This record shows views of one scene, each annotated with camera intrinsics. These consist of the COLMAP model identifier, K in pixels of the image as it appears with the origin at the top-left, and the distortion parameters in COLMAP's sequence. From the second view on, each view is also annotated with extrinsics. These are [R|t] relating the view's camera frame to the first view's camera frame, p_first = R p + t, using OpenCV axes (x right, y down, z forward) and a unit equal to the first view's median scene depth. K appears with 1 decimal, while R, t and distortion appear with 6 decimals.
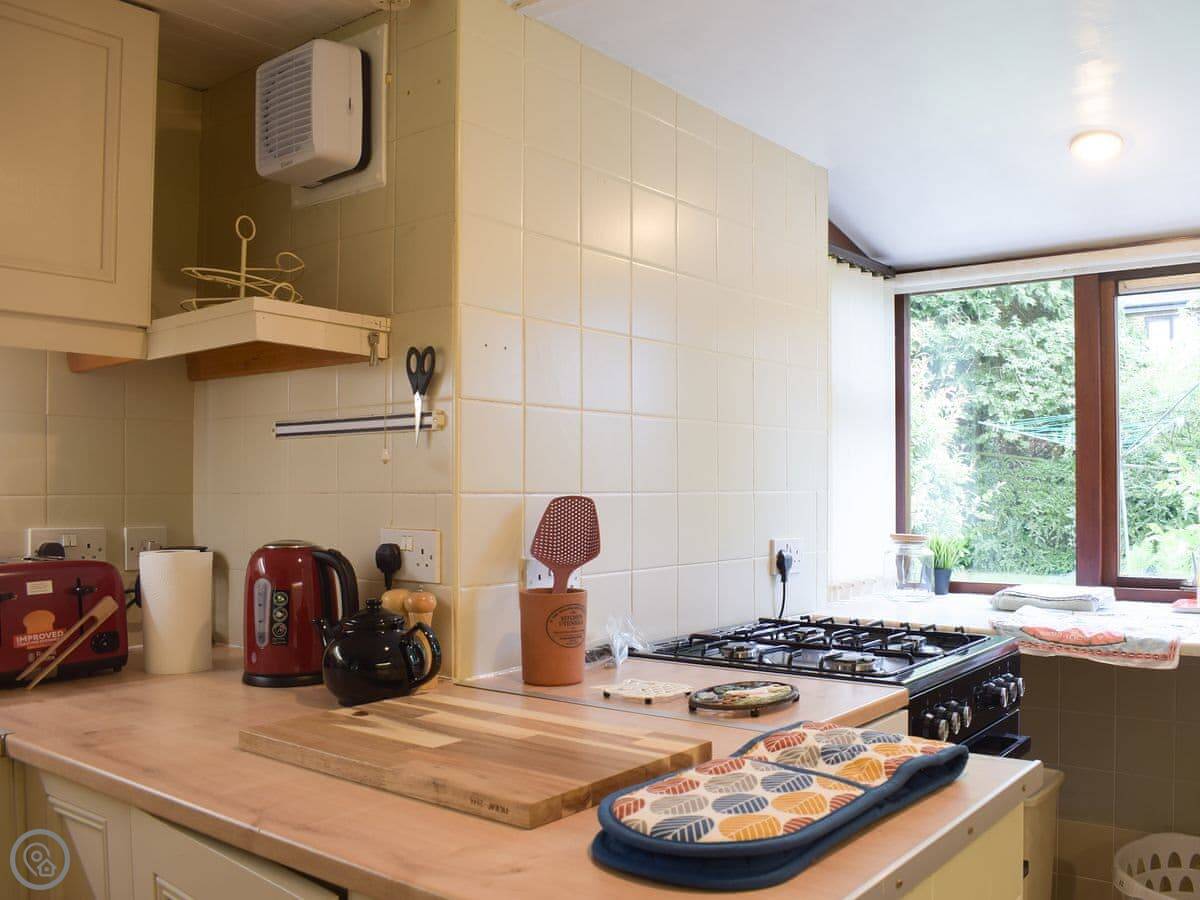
lens RADIAL K [[1118.1, 0, 600.0], [0, 1118.1, 450.0], [0, 0, 1]] dist [-0.092614, 0.020351]
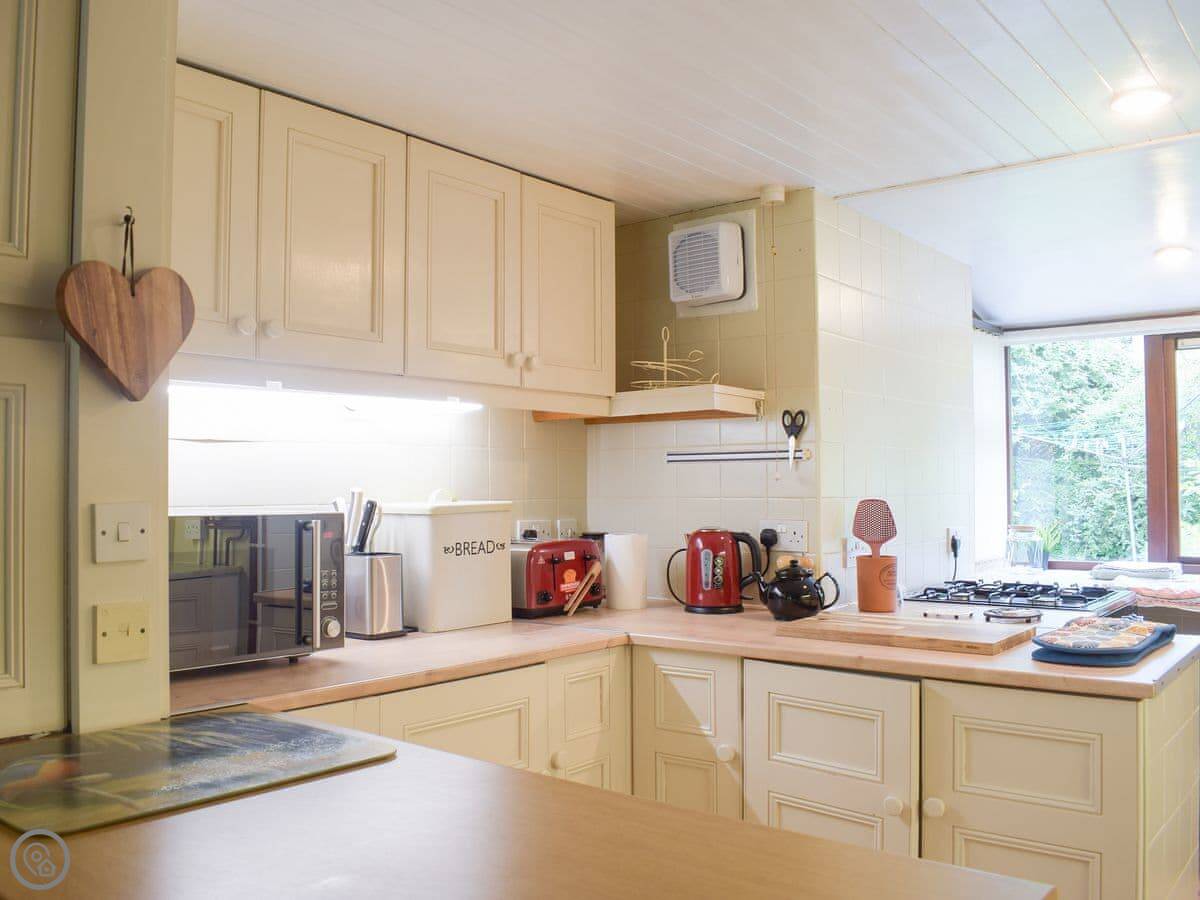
lens RADIAL K [[981.4, 0, 600.5], [0, 981.4, 428.4], [0, 0, 1]] dist [-0.066517, -0.003262]
pose [[0.998239, -0.004802, -0.059123, -0.345263], [0.003178, 0.999616, -0.027531, -0.024695], [0.059233, 0.027295, 0.997871, -0.456650]]
